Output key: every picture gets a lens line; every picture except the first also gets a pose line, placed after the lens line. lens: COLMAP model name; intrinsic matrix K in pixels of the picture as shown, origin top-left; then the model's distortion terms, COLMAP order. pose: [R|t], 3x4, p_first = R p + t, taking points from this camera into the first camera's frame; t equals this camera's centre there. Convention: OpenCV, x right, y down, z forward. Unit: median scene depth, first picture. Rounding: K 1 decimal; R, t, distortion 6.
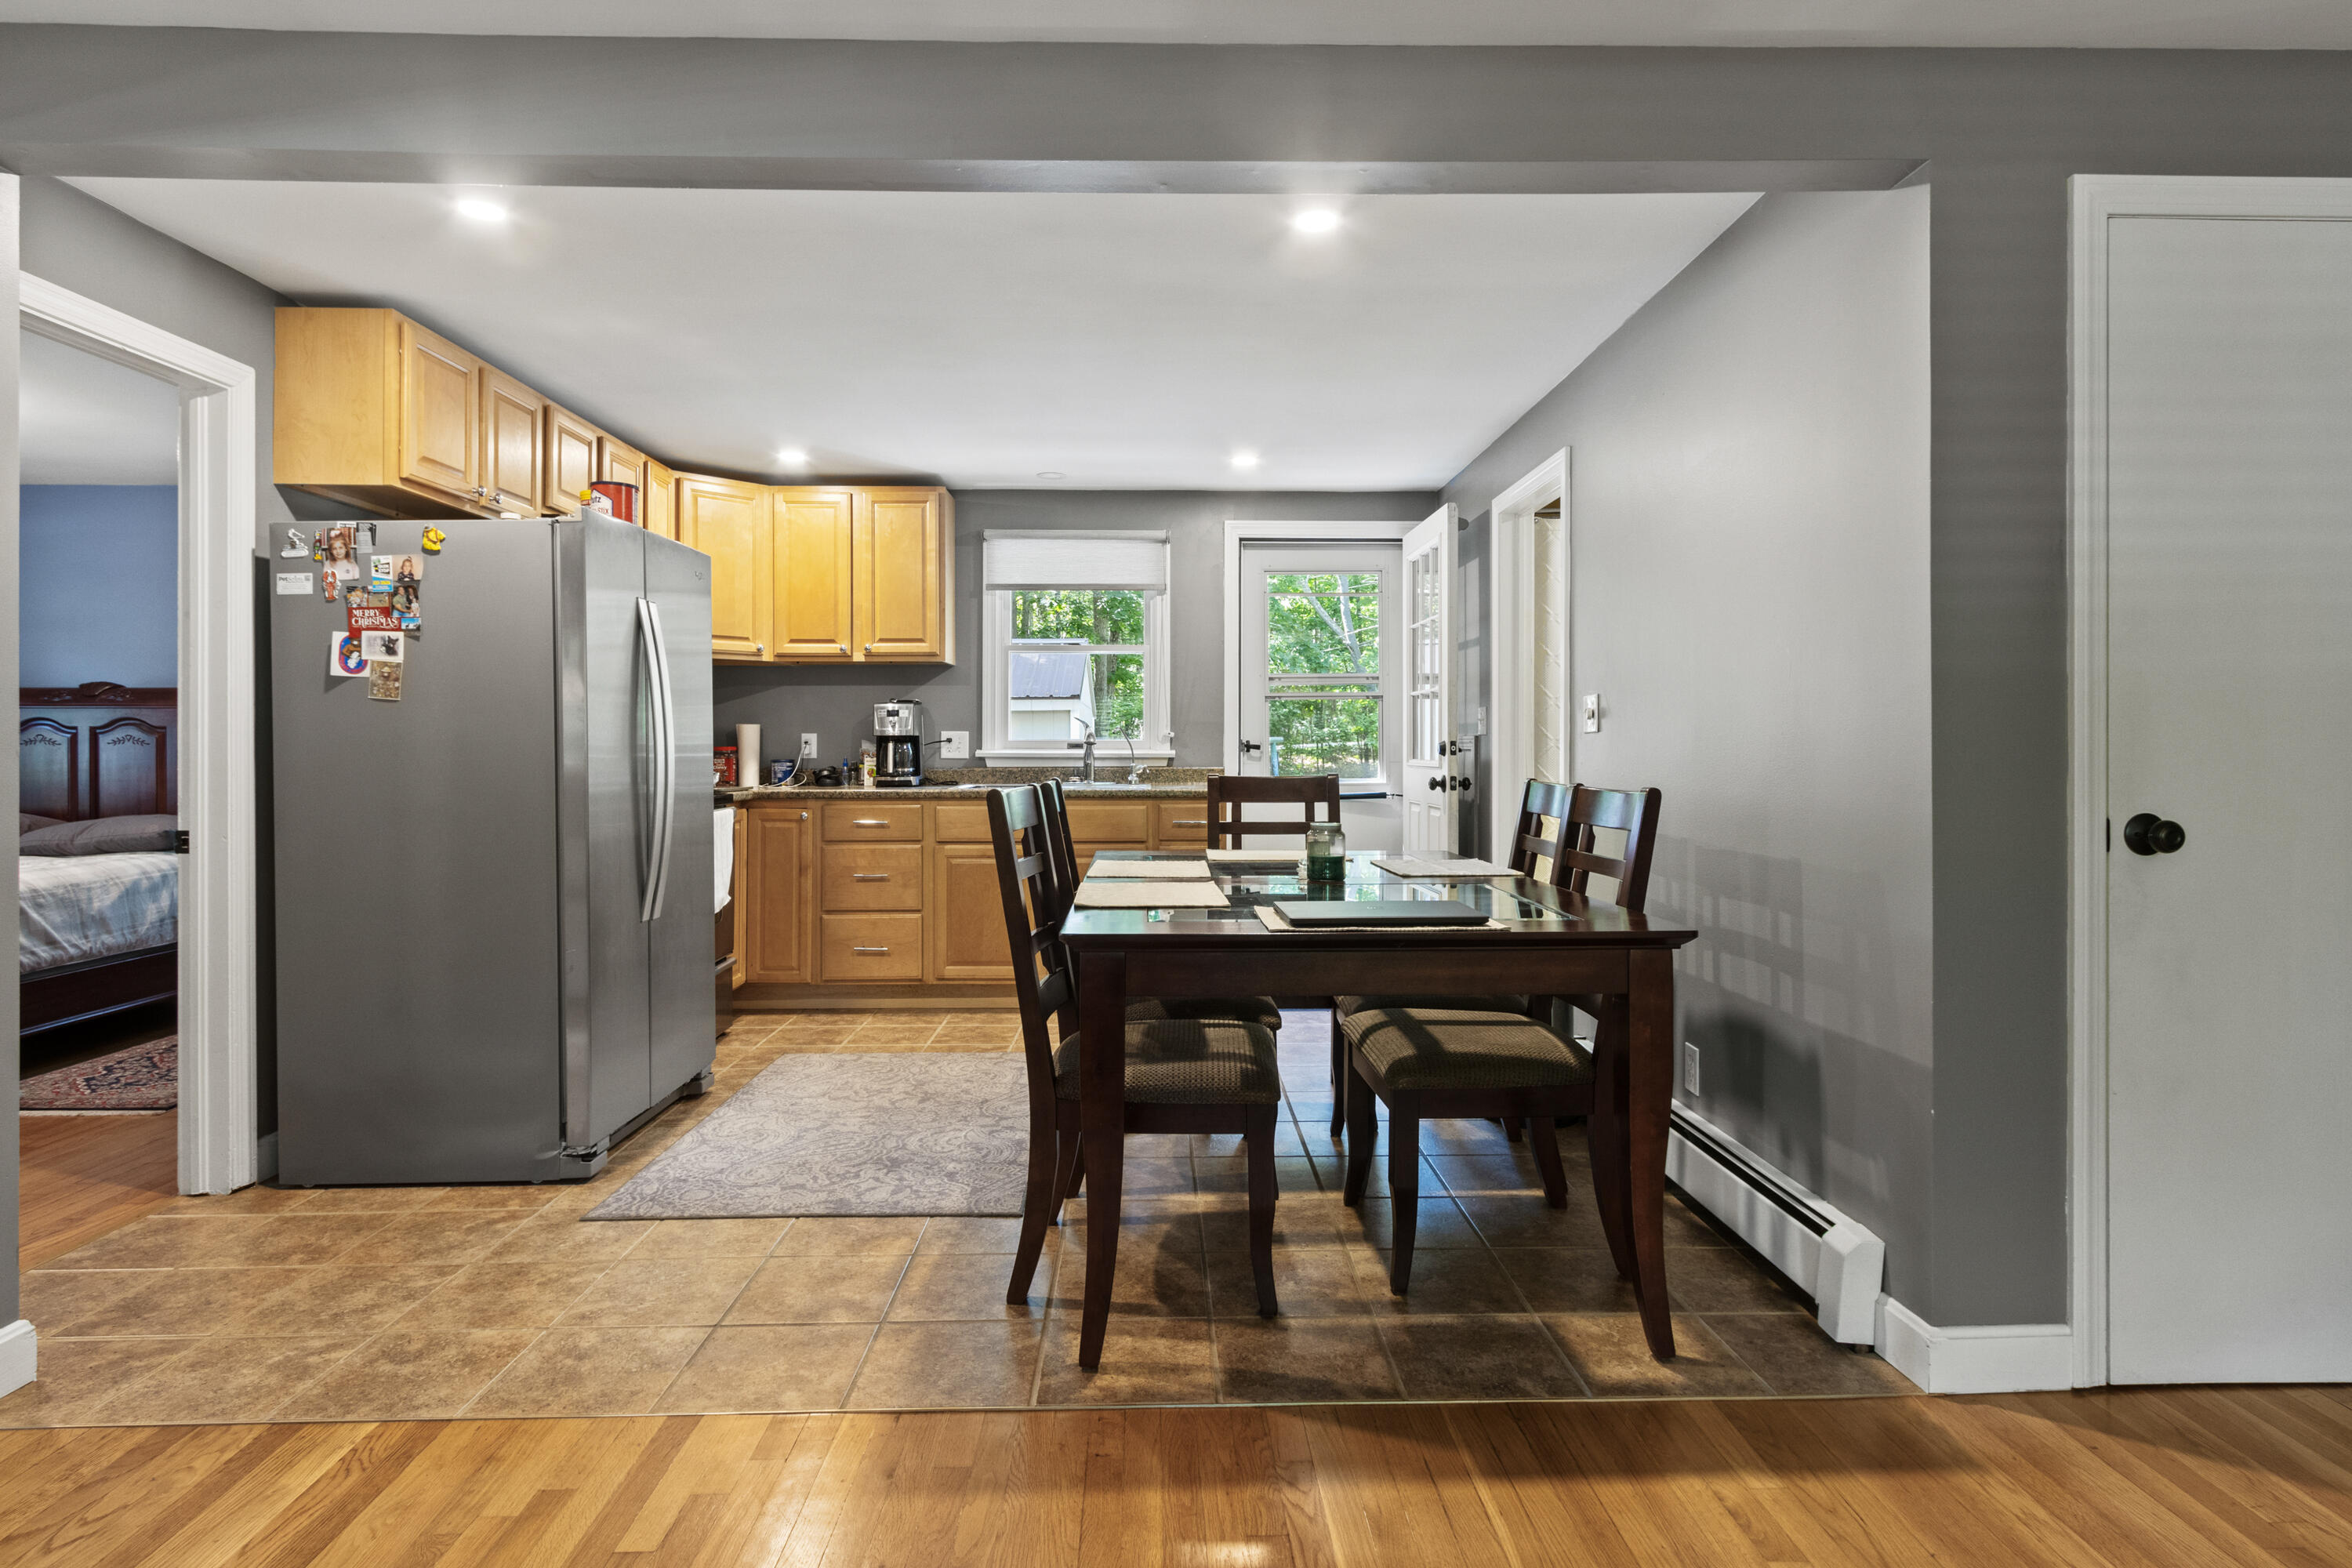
lens RADIAL K [[1171.3, 0, 1182.4], [0, 1171.3, 741.1], [0, 0, 1]] dist [0.005449, -0.004552]
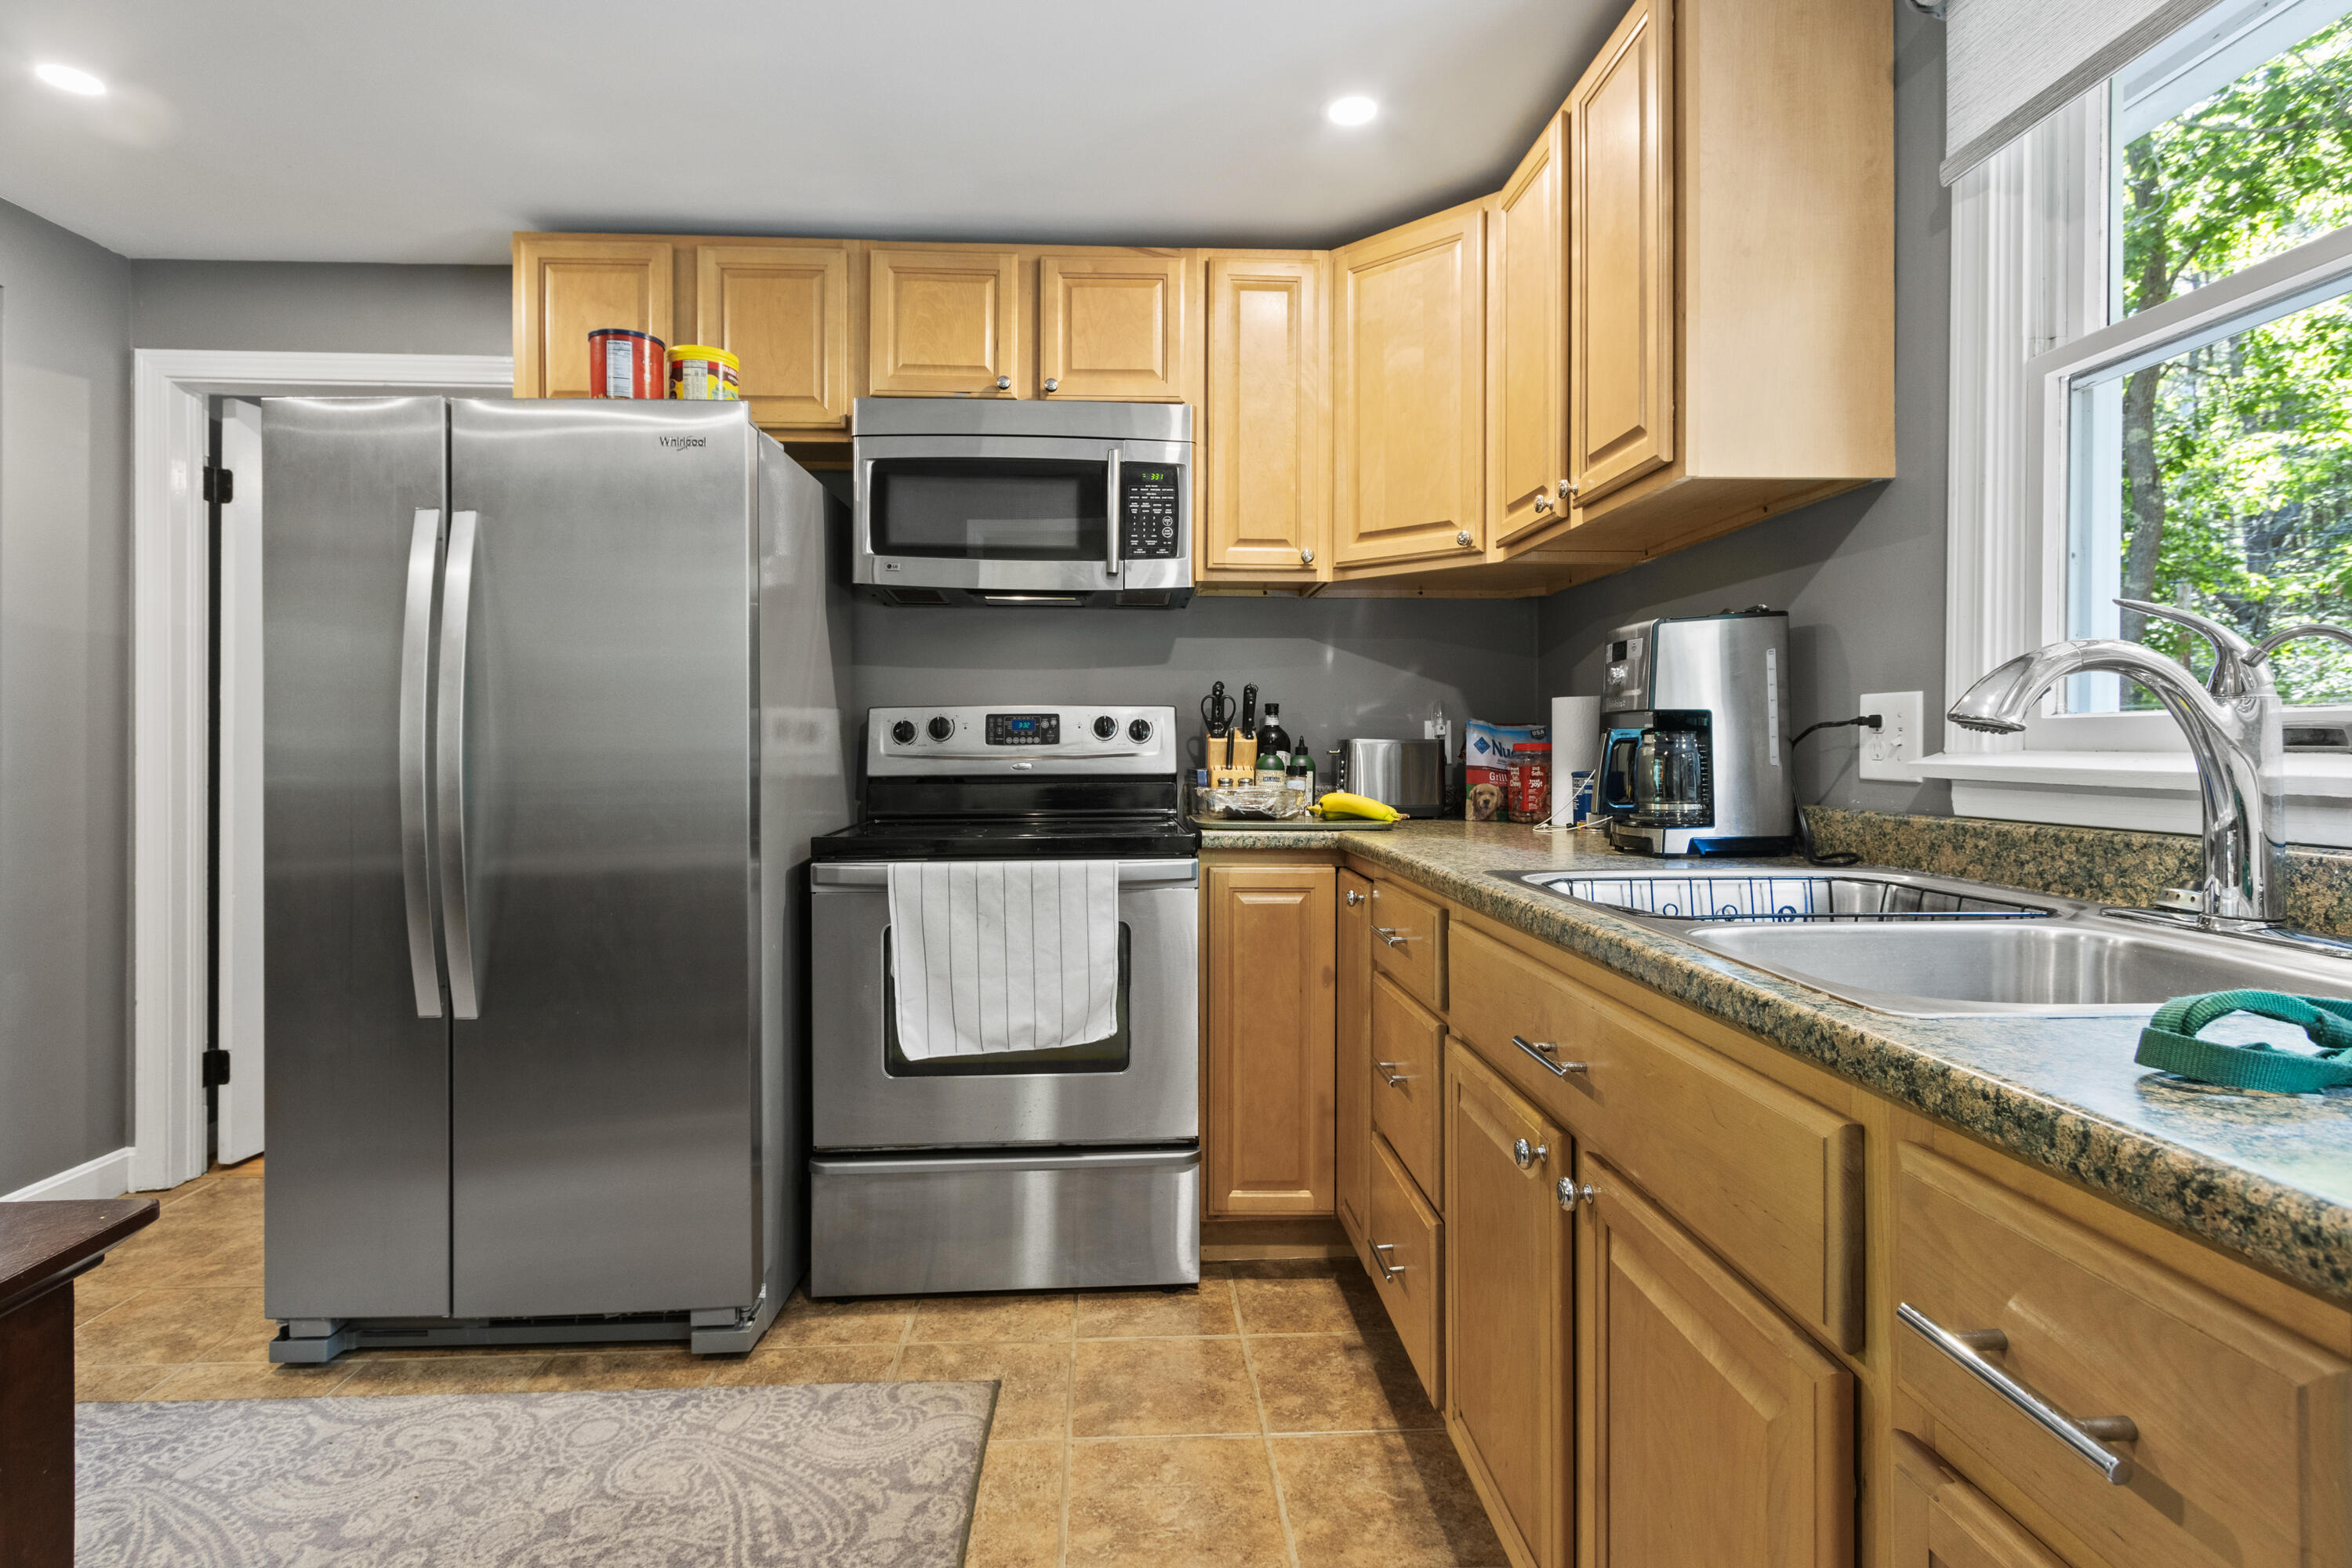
lens RADIAL K [[1157.1, 0, 1140.8], [0, 1157.1, 733.6], [0, 0, 1]] dist [0.006768, 0.000863]
pose [[0.010775, -0.009955, -0.999892, 0.120128], [0.009597, 0.999905, -0.009852, 0.004330], [0.999896, -0.009490, 0.010869, 0.907053]]
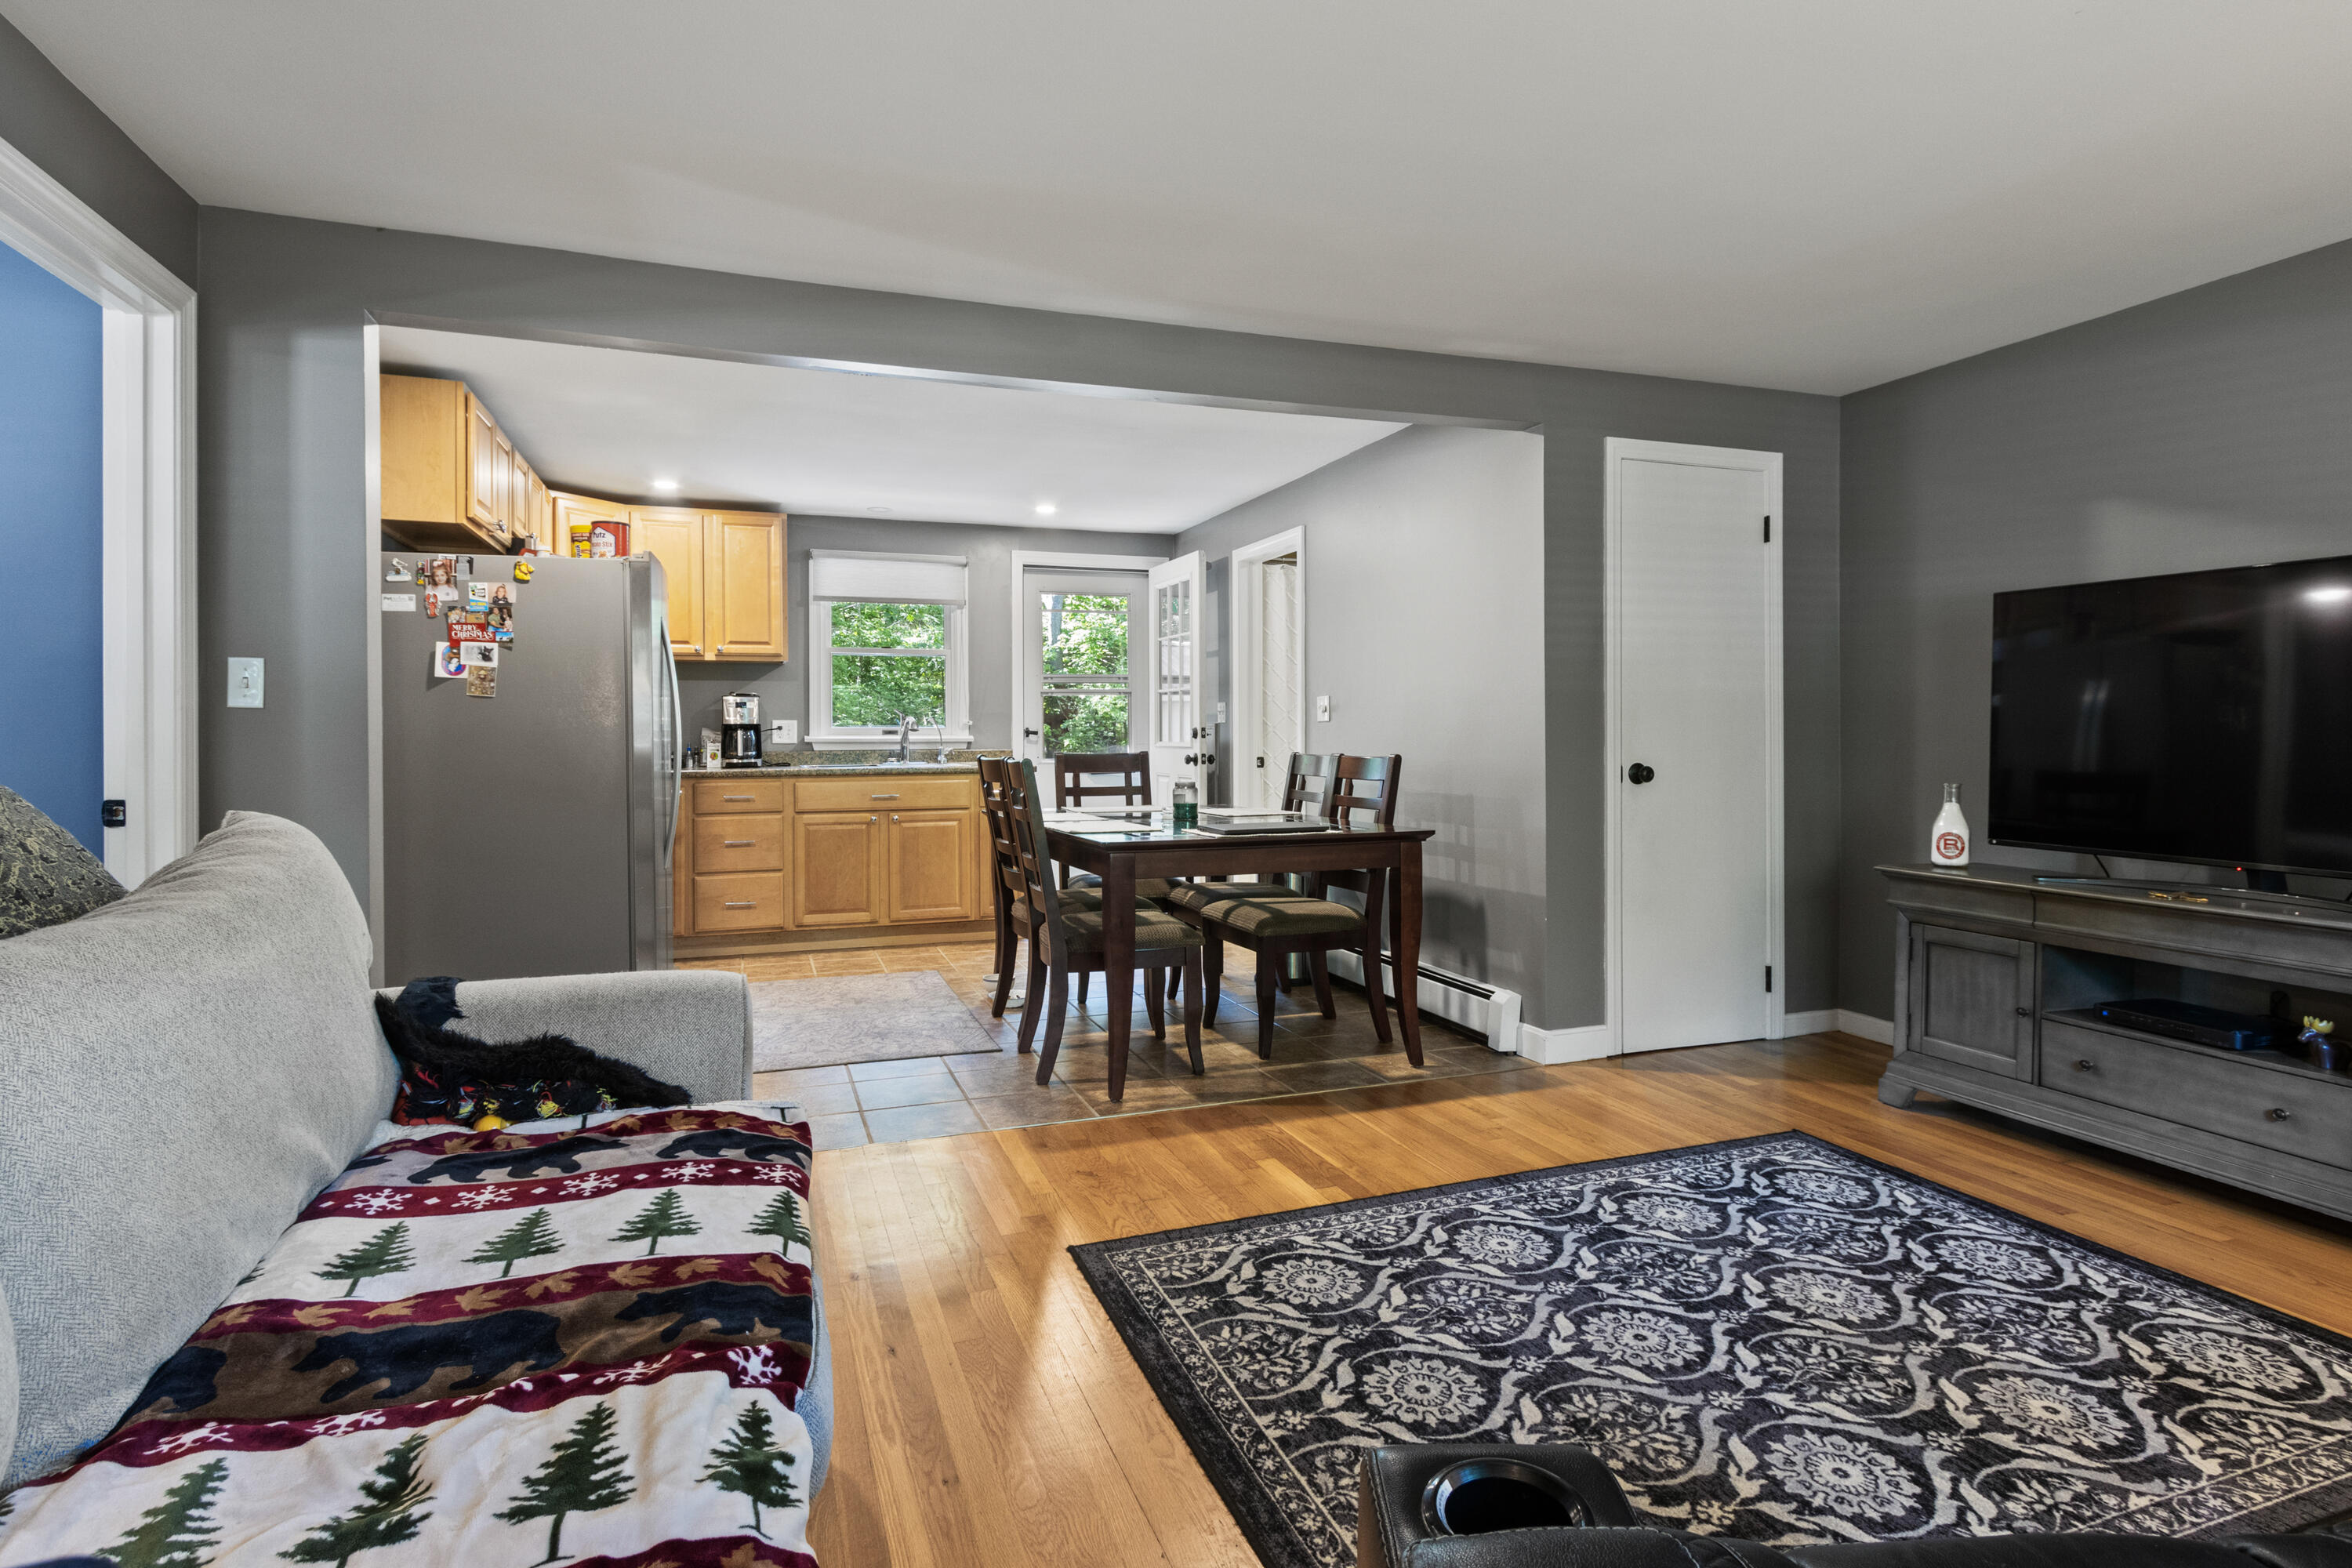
lens RADIAL K [[1171.3, 0, 1149.6], [0, 1171.3, 731.6], [0, 0, 1]] dist [0.005449, -0.004552]
pose [[0.954979, -0.003176, 0.296657, -0.219526], [0.002438, 0.999993, 0.002858, 0.000607], [-0.296664, -0.002006, 0.954980, -0.255888]]
